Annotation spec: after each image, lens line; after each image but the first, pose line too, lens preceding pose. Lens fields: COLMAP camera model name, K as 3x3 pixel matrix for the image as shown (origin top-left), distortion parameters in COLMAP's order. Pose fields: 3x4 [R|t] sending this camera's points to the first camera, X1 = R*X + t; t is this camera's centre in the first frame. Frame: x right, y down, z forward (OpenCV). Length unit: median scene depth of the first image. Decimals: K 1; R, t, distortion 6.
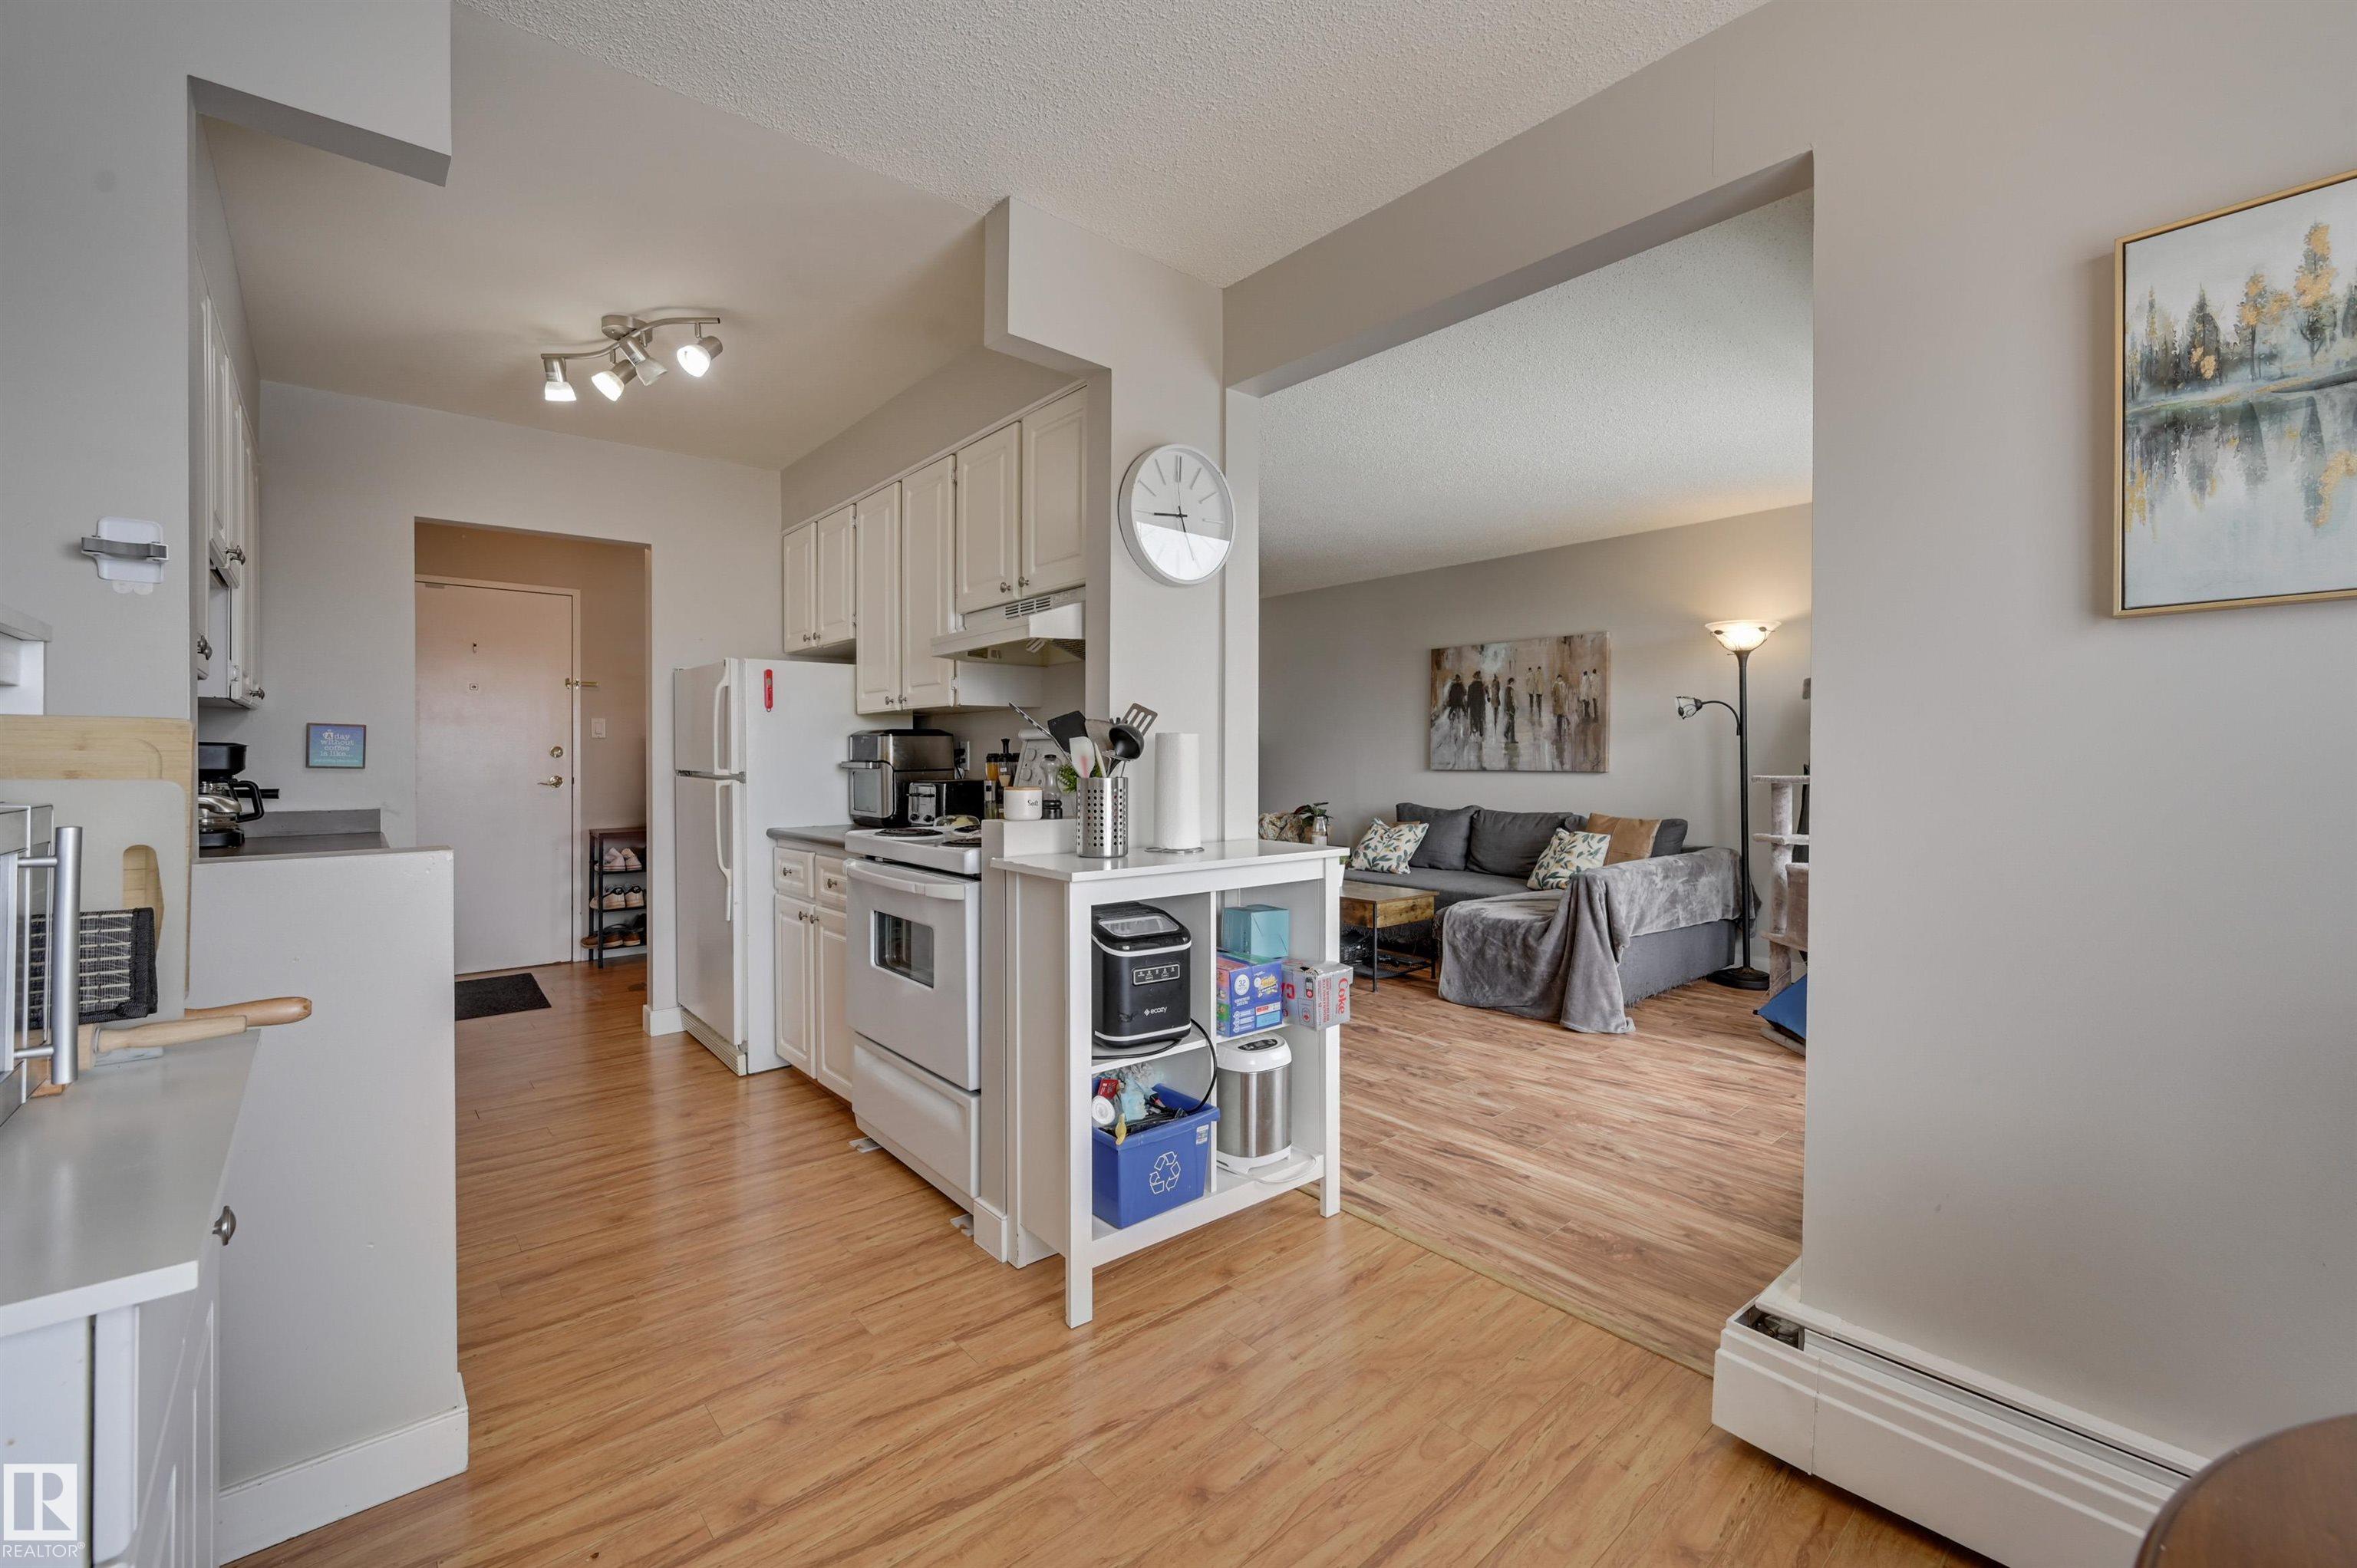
lens RADIAL K [[982.0, 0, 1195.1], [0, 982.0, 763.3], [0, 0, 1]] dist [-0.000412, 0.000689]
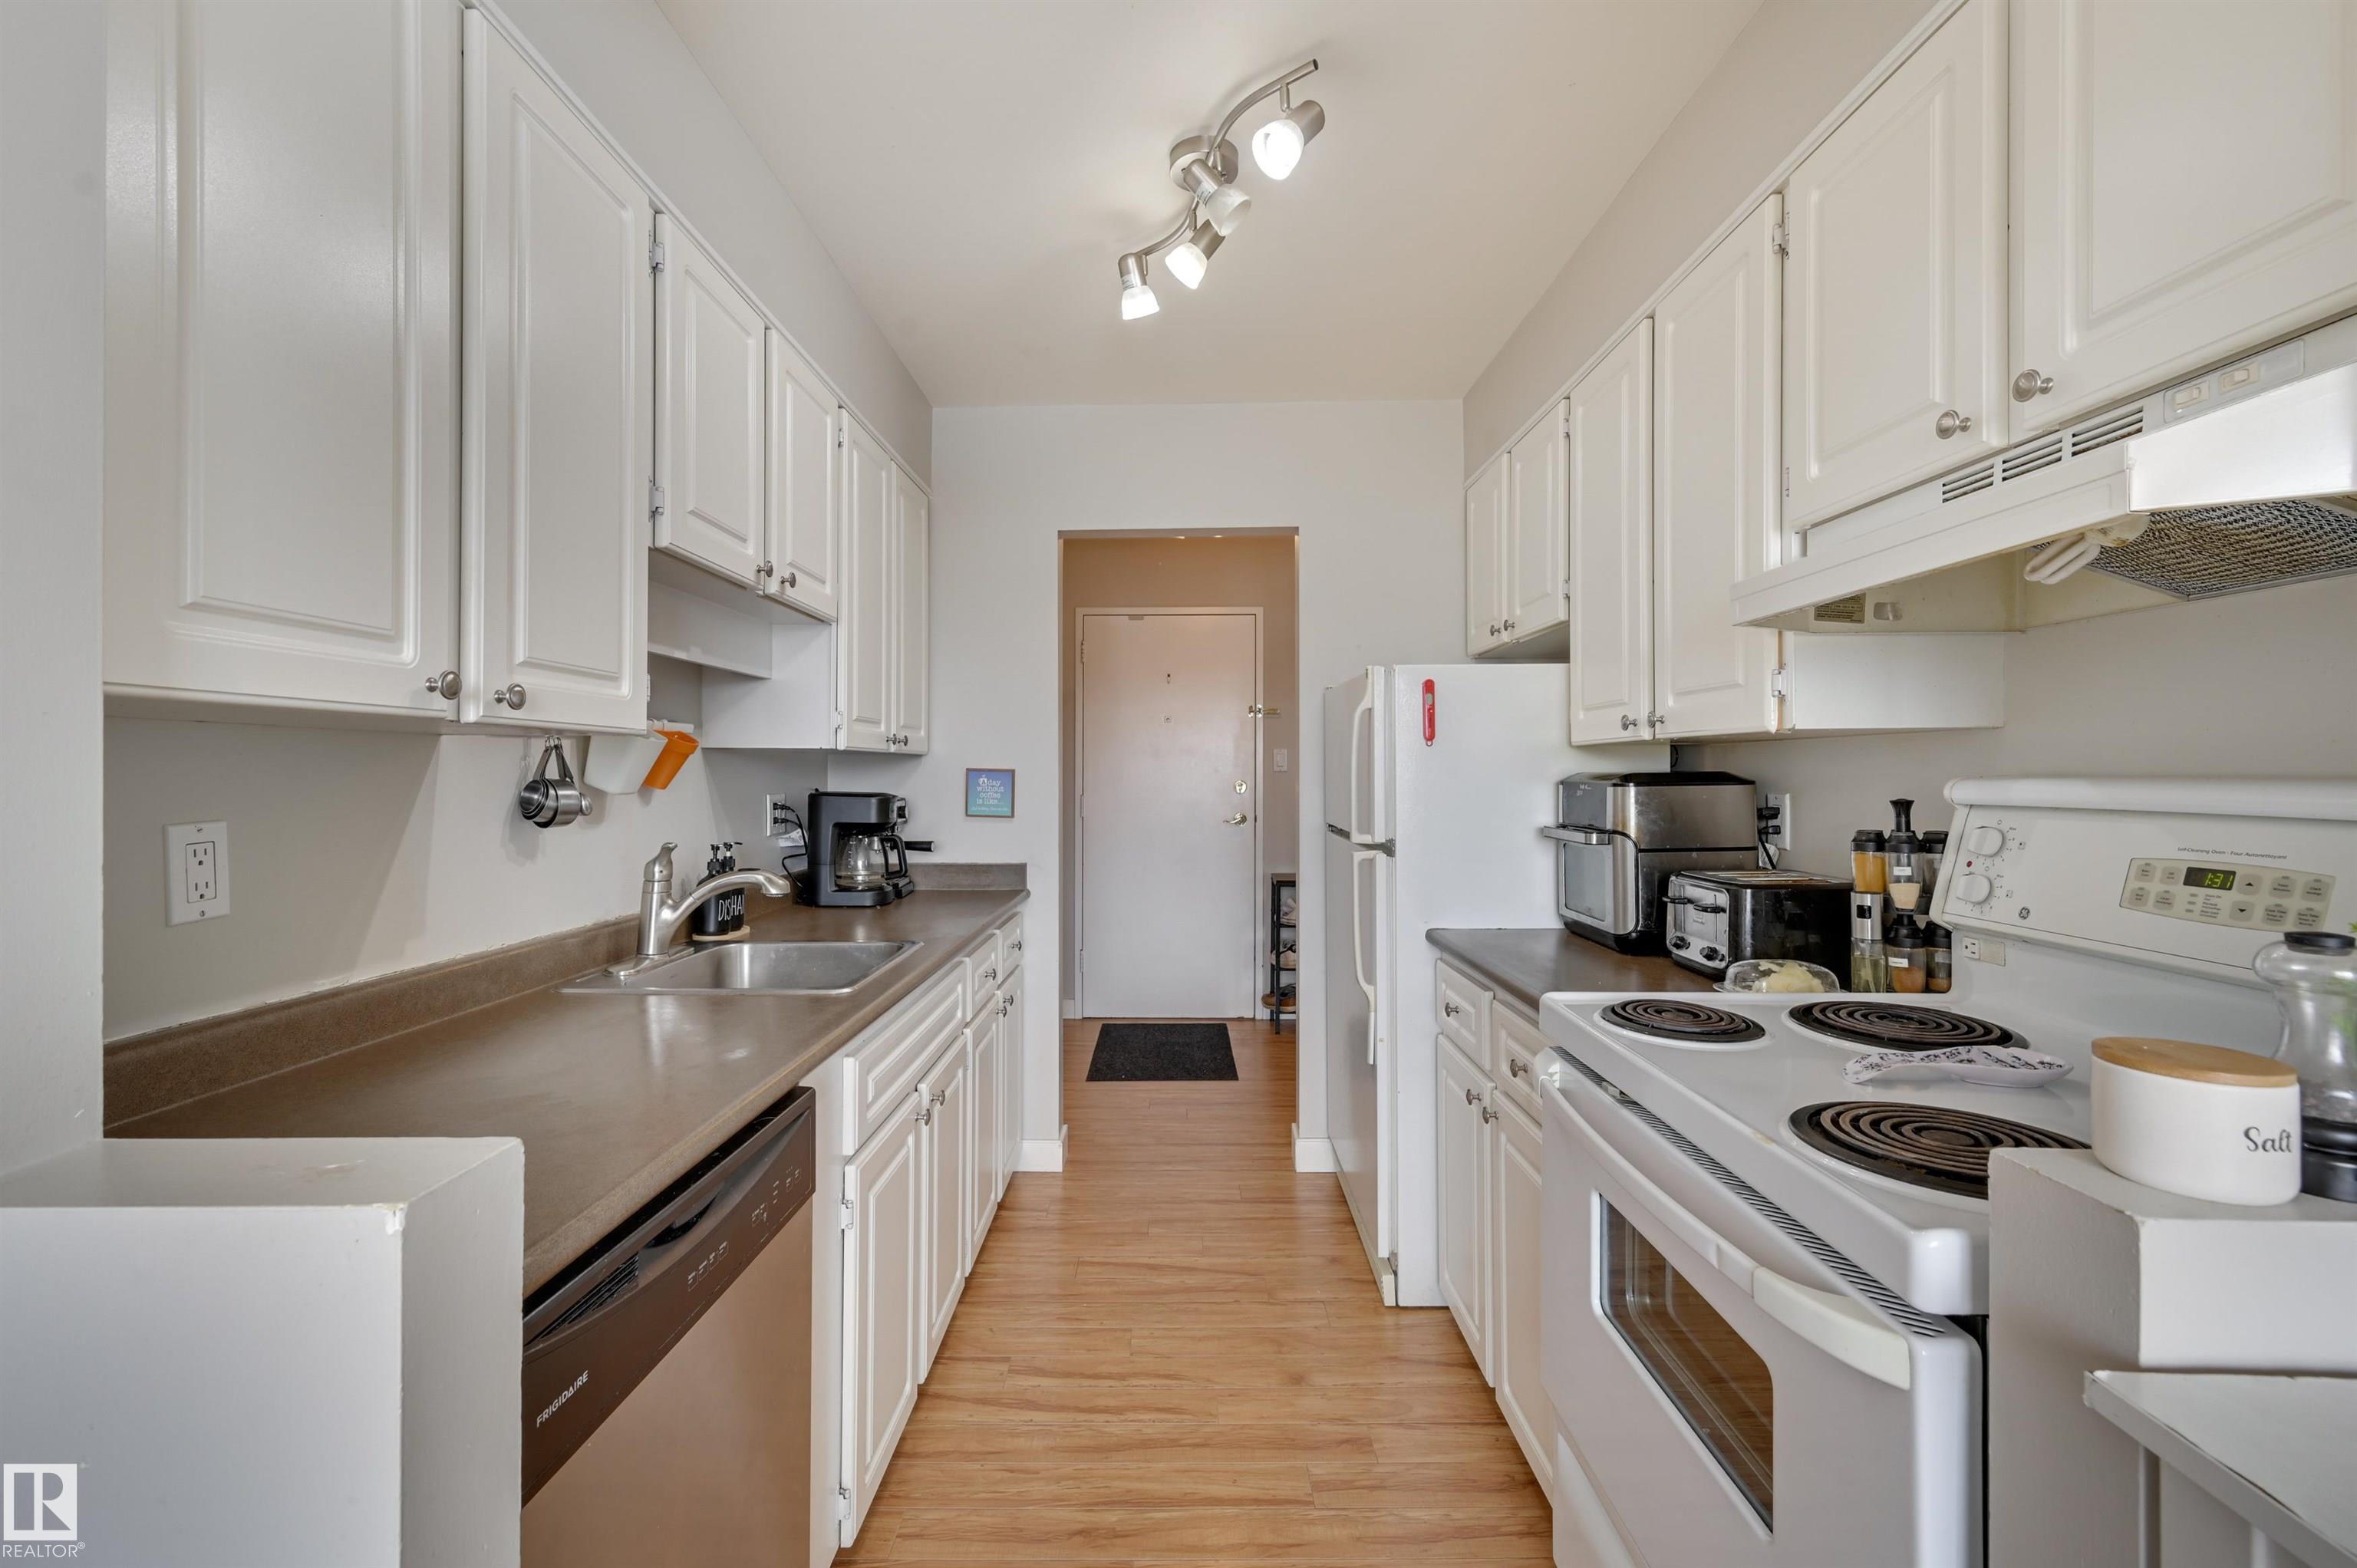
lens RADIAL K [[1007.5, 0, 1160.9], [0, 1007.5, 770.4], [0, 0, 1]] dist [-0.000830, -0.000398]
pose [[0.746499, -0.002280, -0.665383, -0.135200], [-0.004206, 0.999958, -0.008144, -0.031864], [0.665374, 0.008878, 0.746458, 0.415306]]
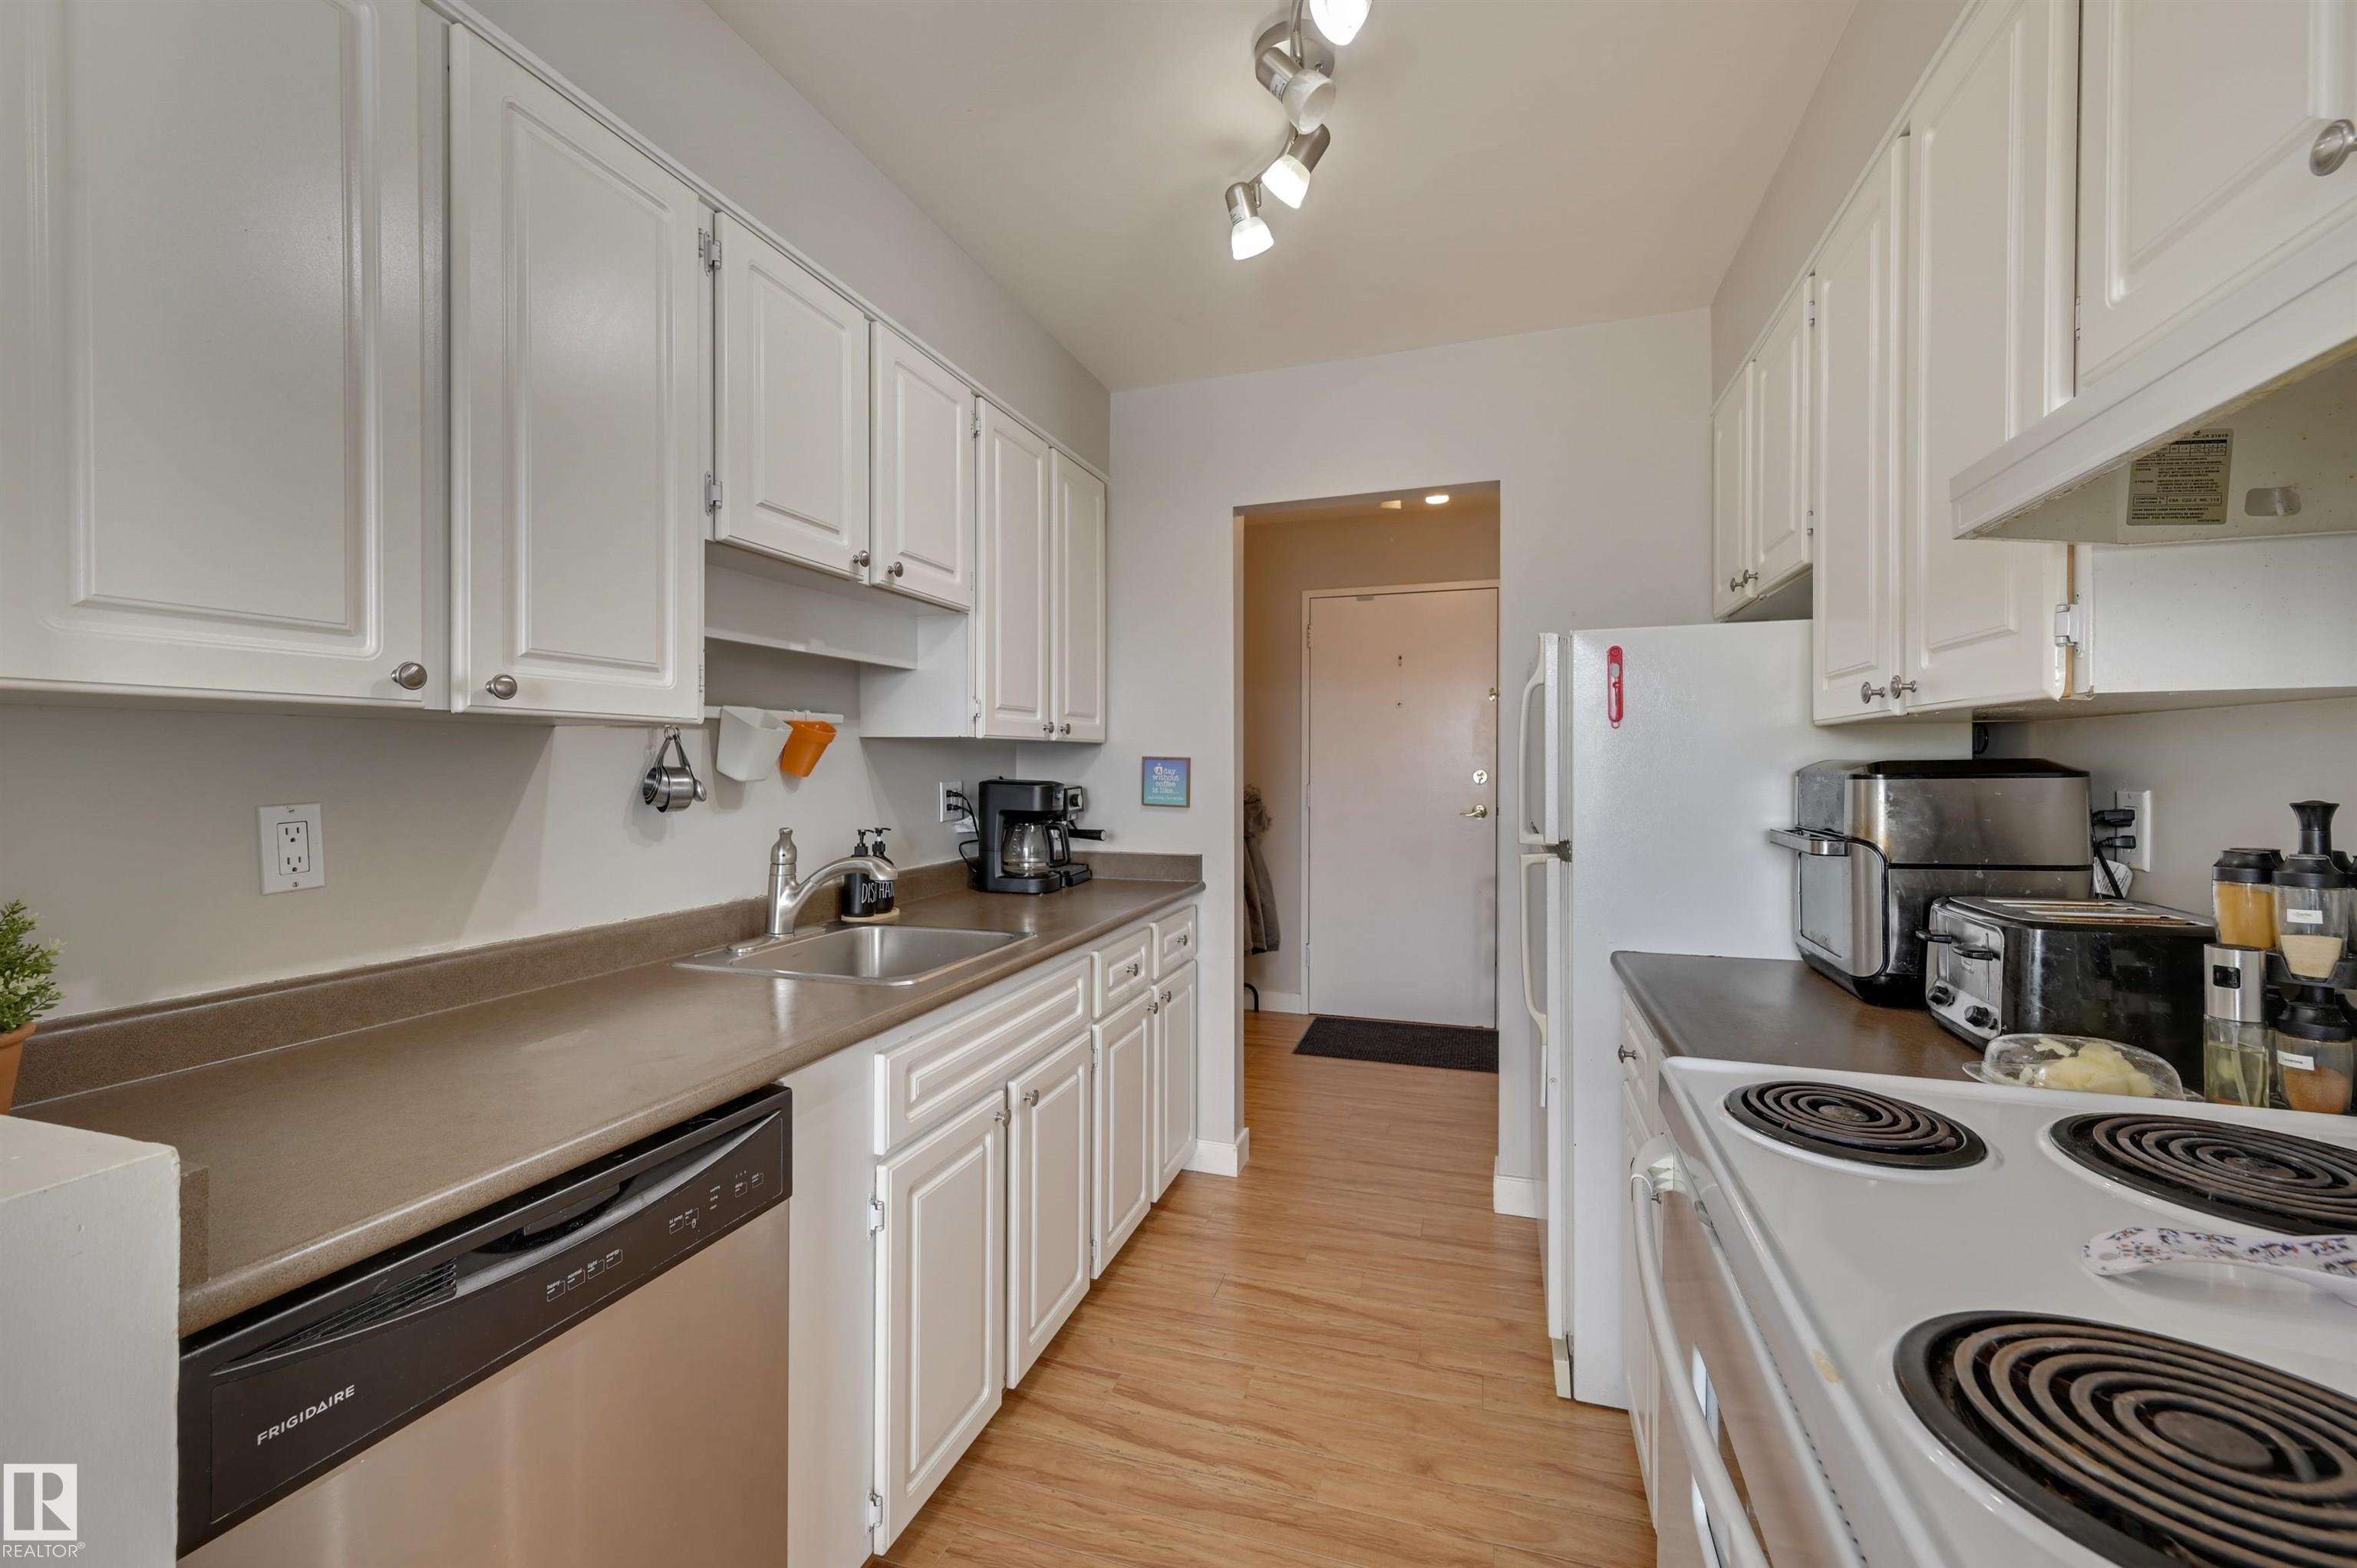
lens RADIAL K [[982.0, 0, 1145.2], [0, 982.0, 771.4], [0, 0, 1]] dist [-0.000412, 0.000689]
pose [[0.503390, 0.007558, -0.864026, -0.114439], [-0.005818, 0.999969, 0.005358, -0.032168], [0.864040, 0.002330, 0.503418, 0.546837]]
